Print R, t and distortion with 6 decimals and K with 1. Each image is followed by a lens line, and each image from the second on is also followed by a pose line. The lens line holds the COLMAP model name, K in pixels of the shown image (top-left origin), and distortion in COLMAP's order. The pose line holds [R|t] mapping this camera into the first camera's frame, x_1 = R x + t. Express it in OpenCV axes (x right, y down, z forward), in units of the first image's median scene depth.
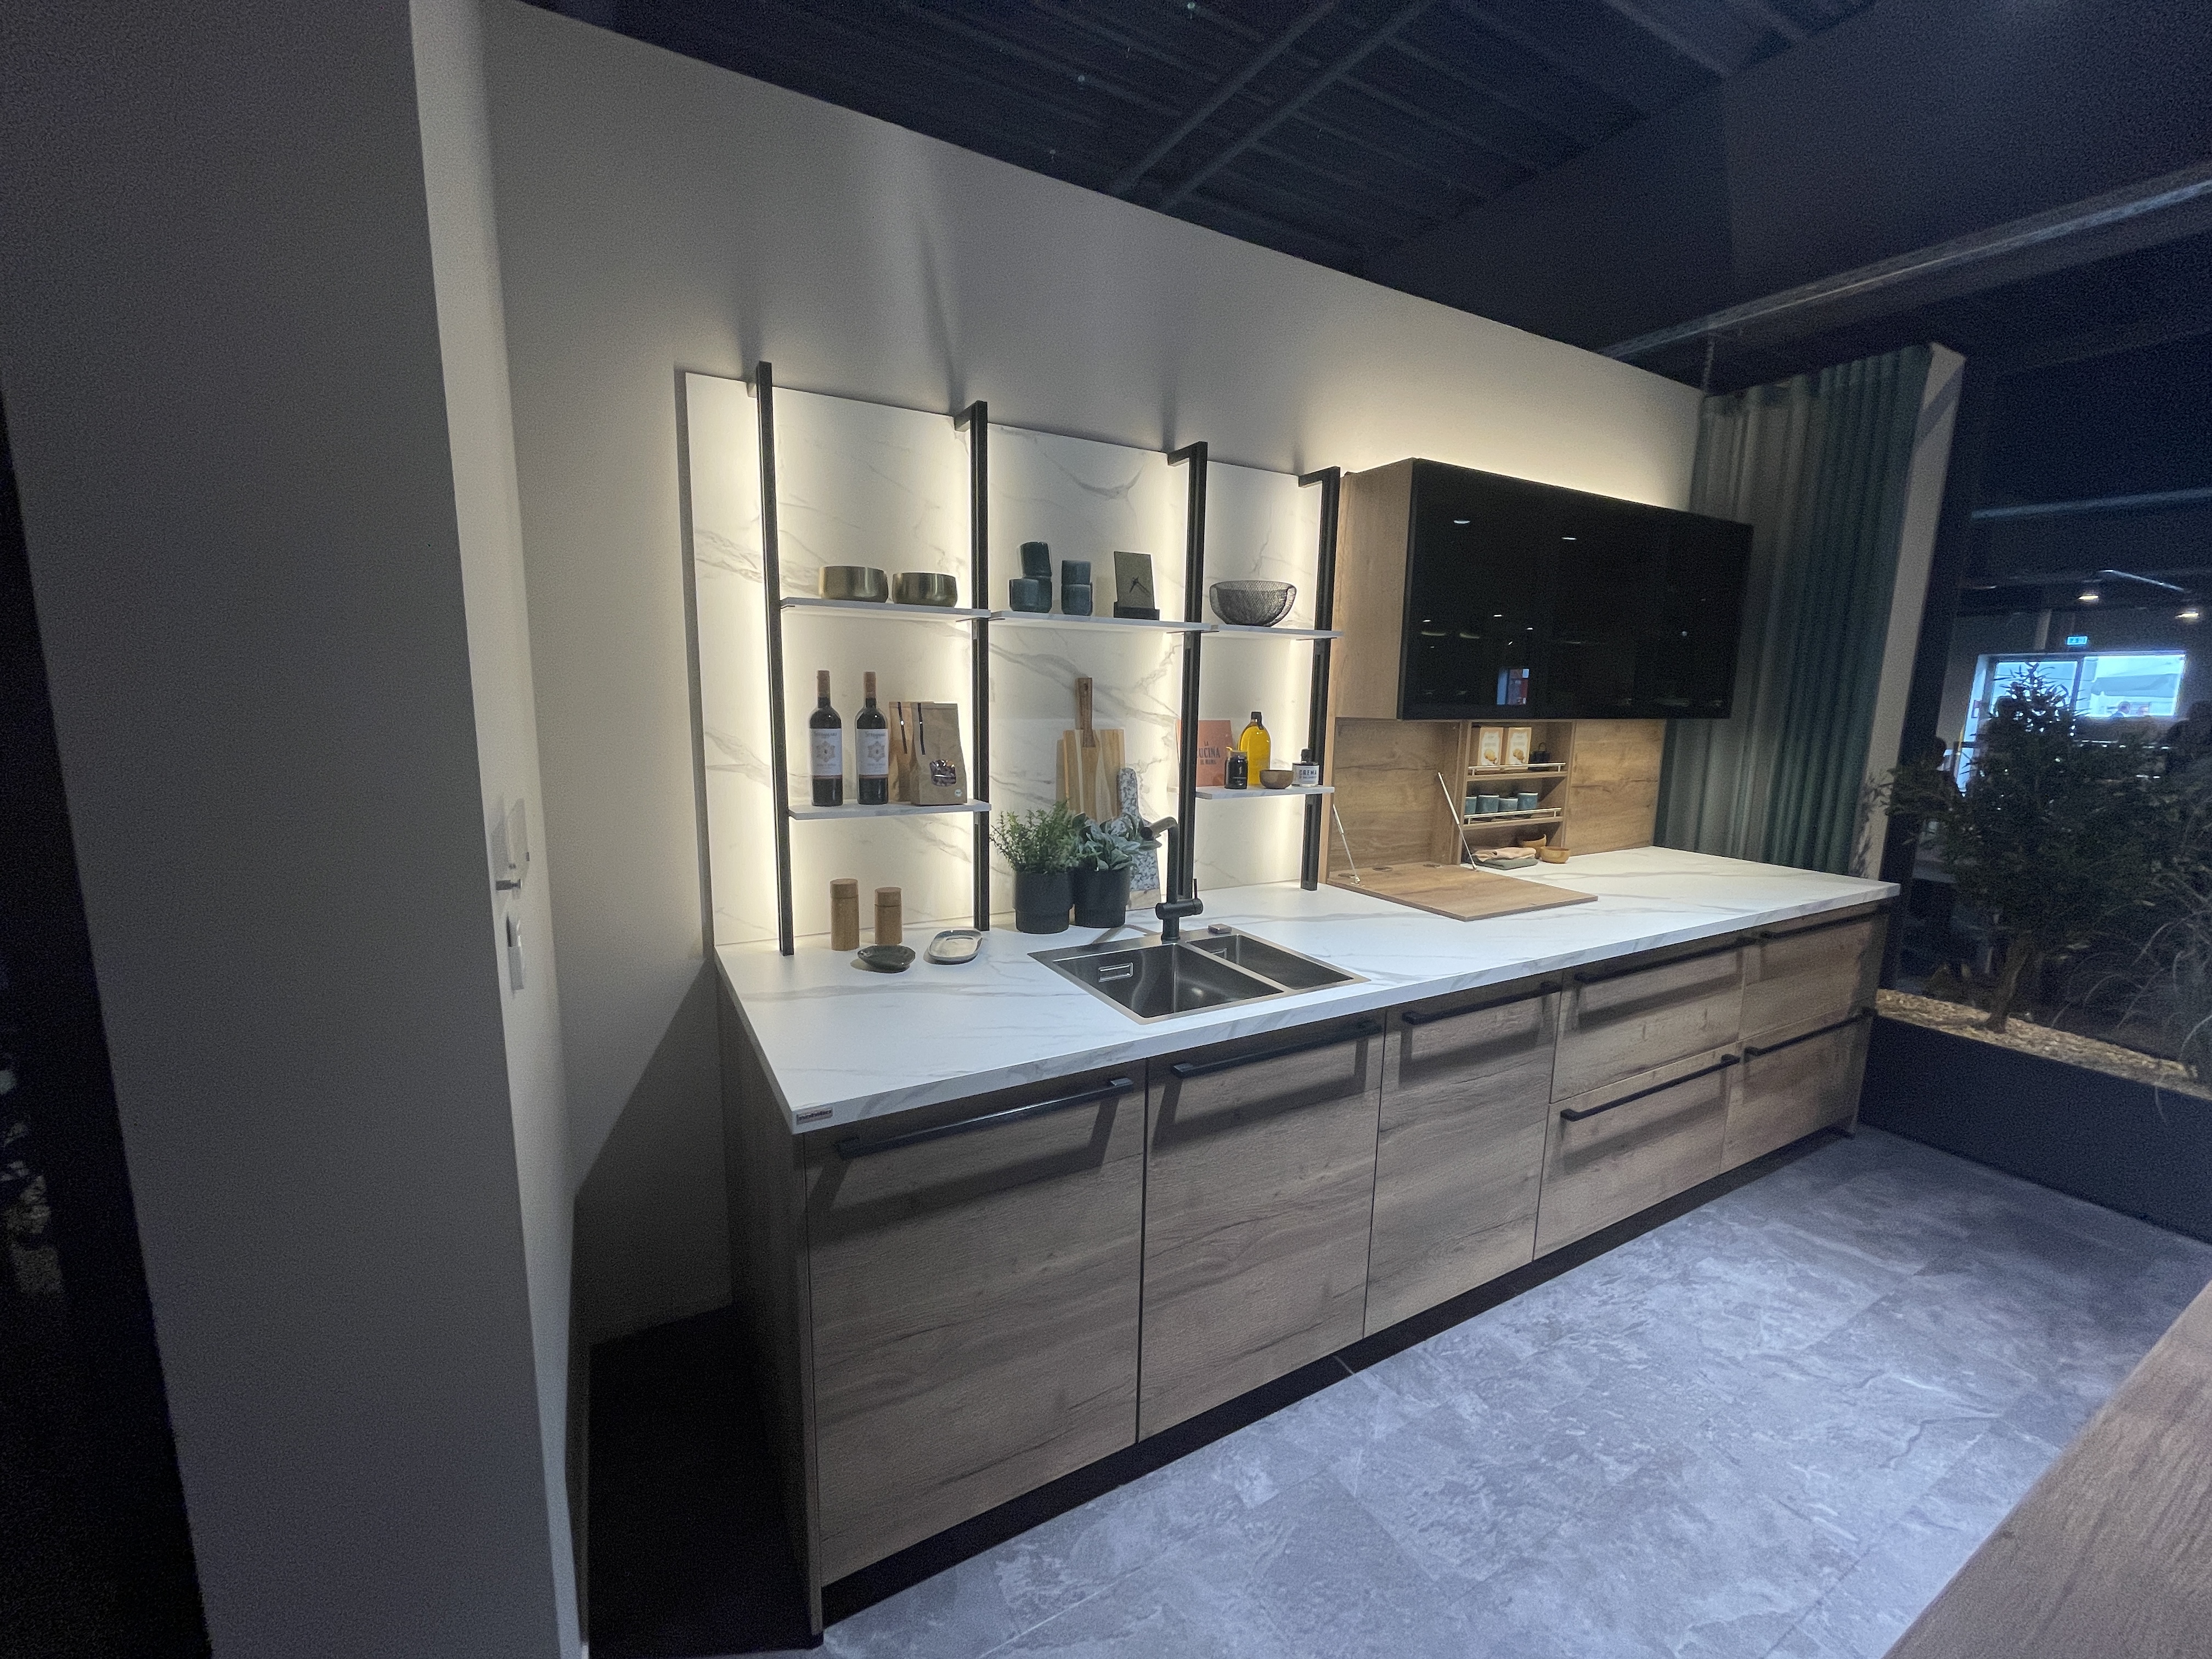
lens RADIAL K [[892.4, 0, 1095.4], [0, 892.4, 834.0], [0, 0, 1]] dist [-0.001451, 0.000288]
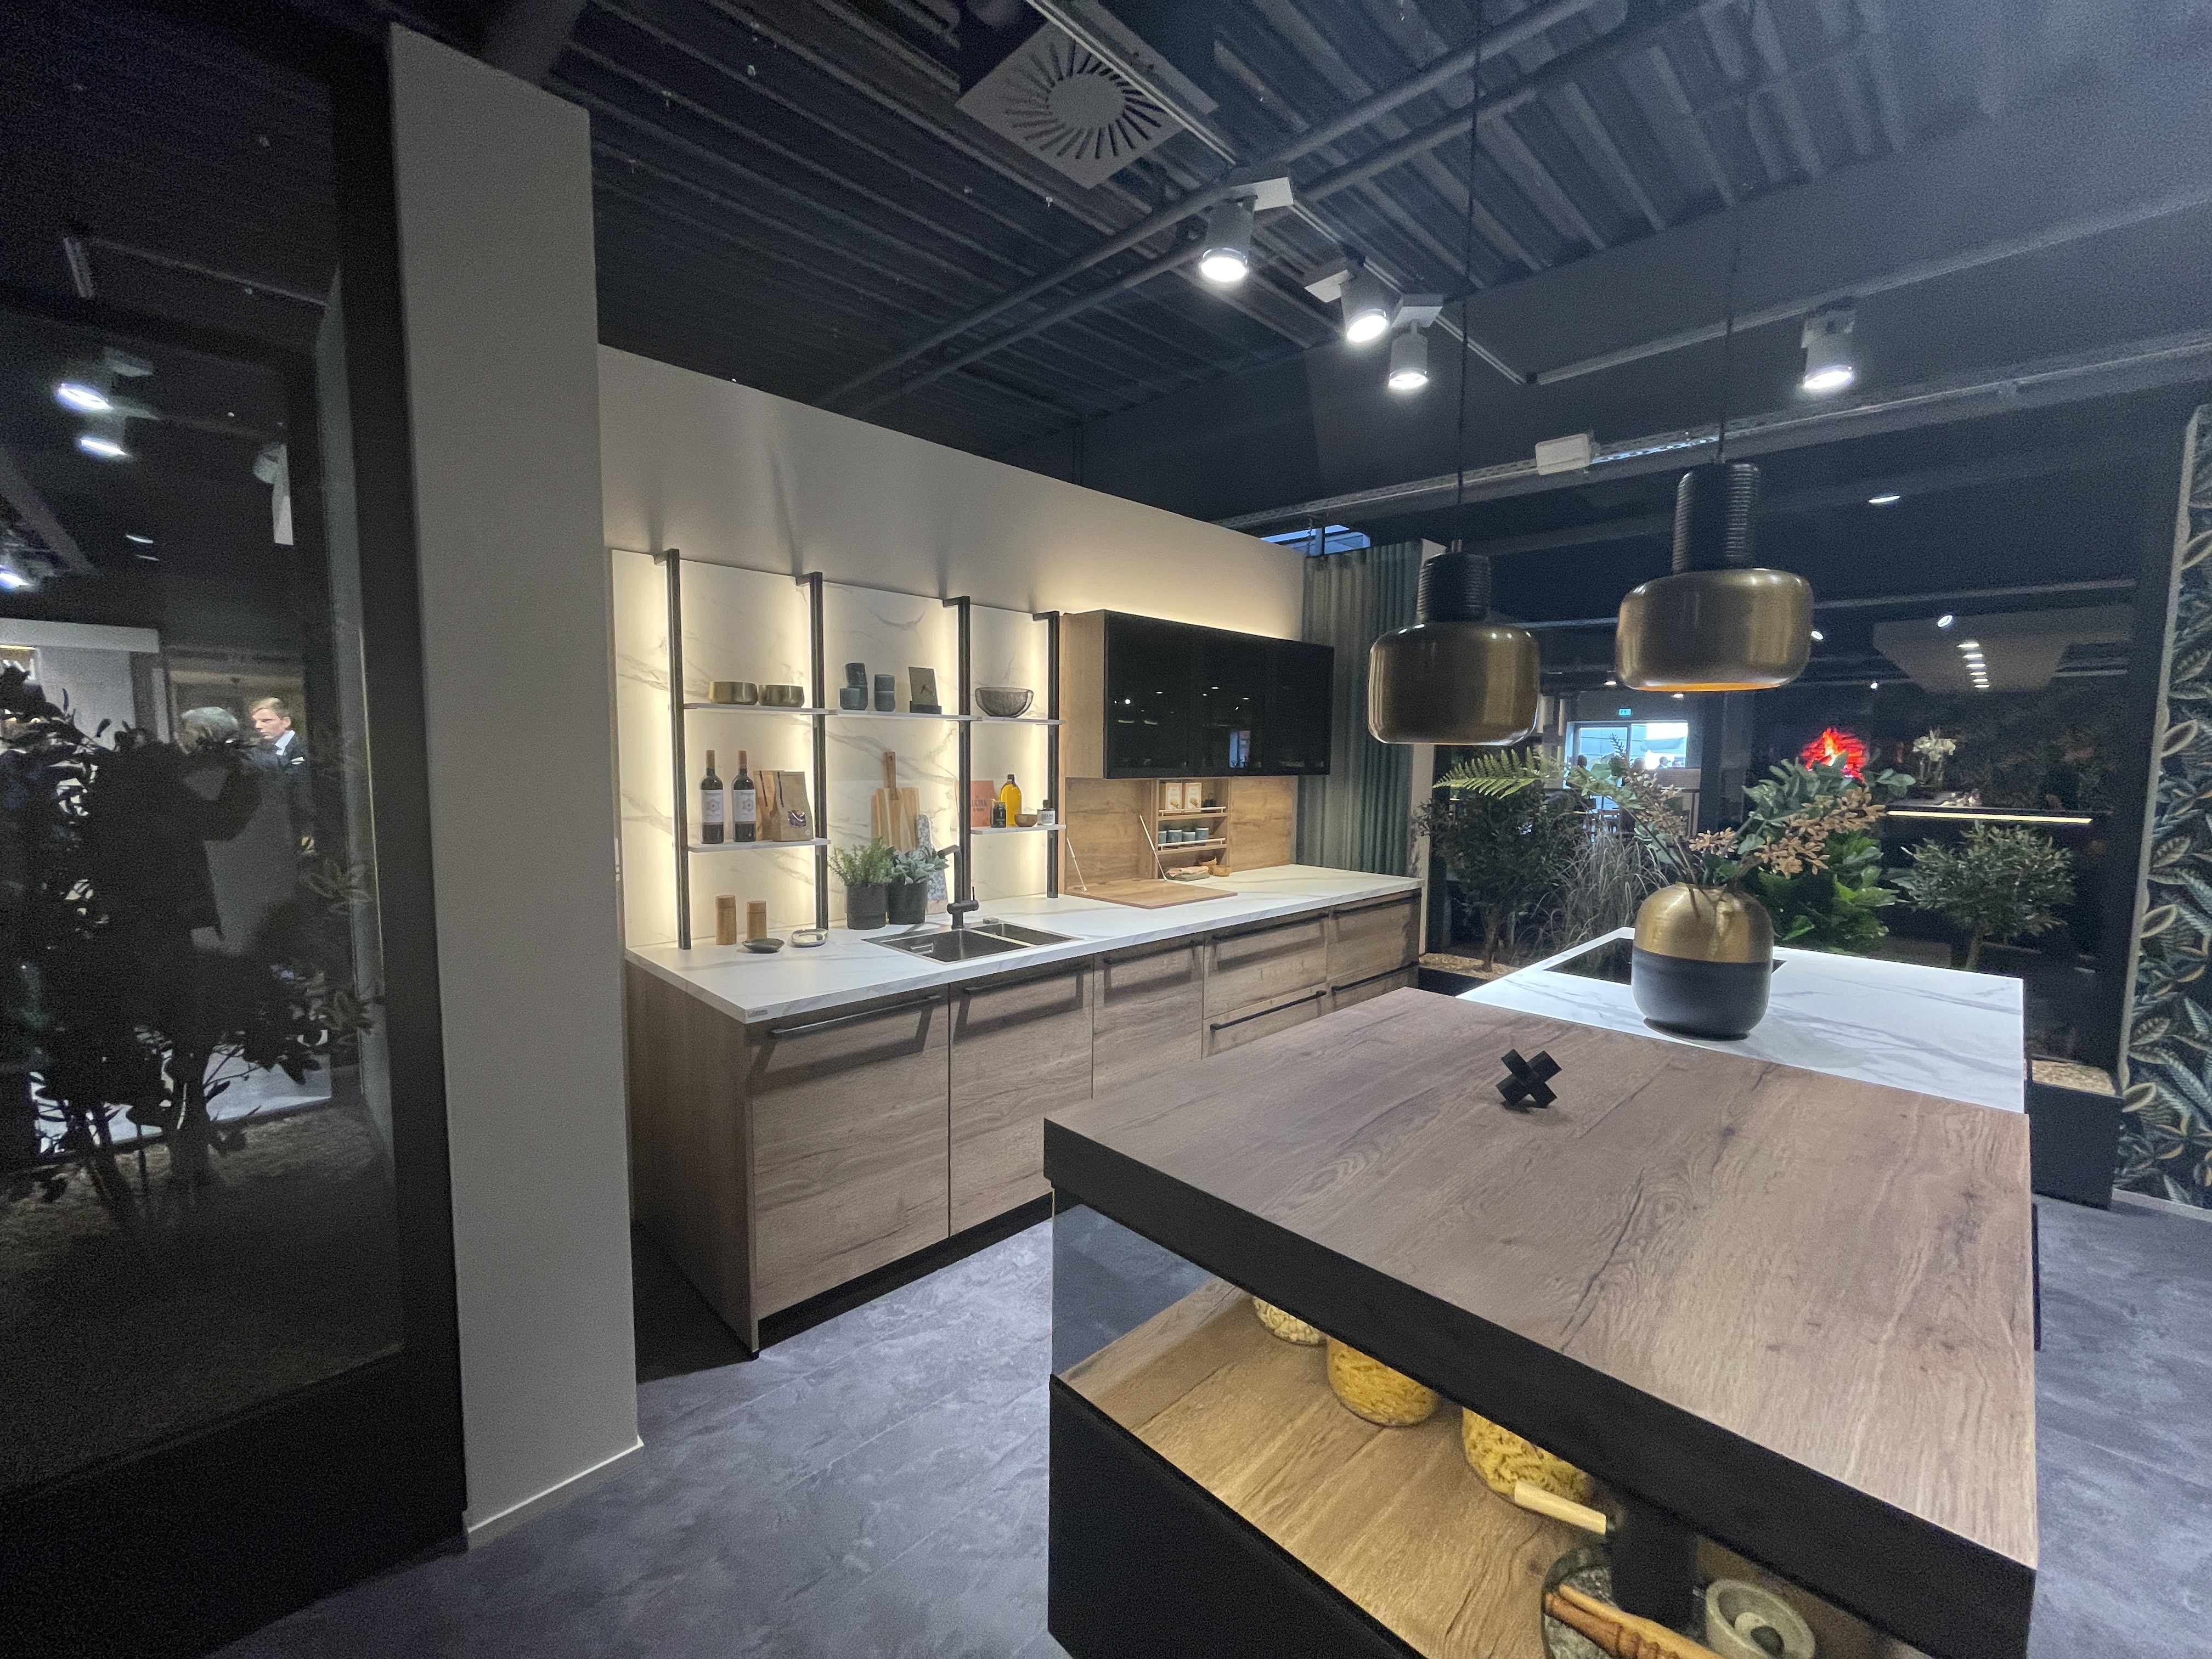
lens RADIAL K [[892.4, 0, 1095.4], [0, 892.4, 833.7], [0, 0, 1]] dist [-0.001451, 0.000288]
pose [[0.966587, -0.028466, 0.254755, -0.065154], [0.045255, 0.997155, -0.060286, 0.059912], [-0.252314, 0.069801, 0.965125, -0.485430]]
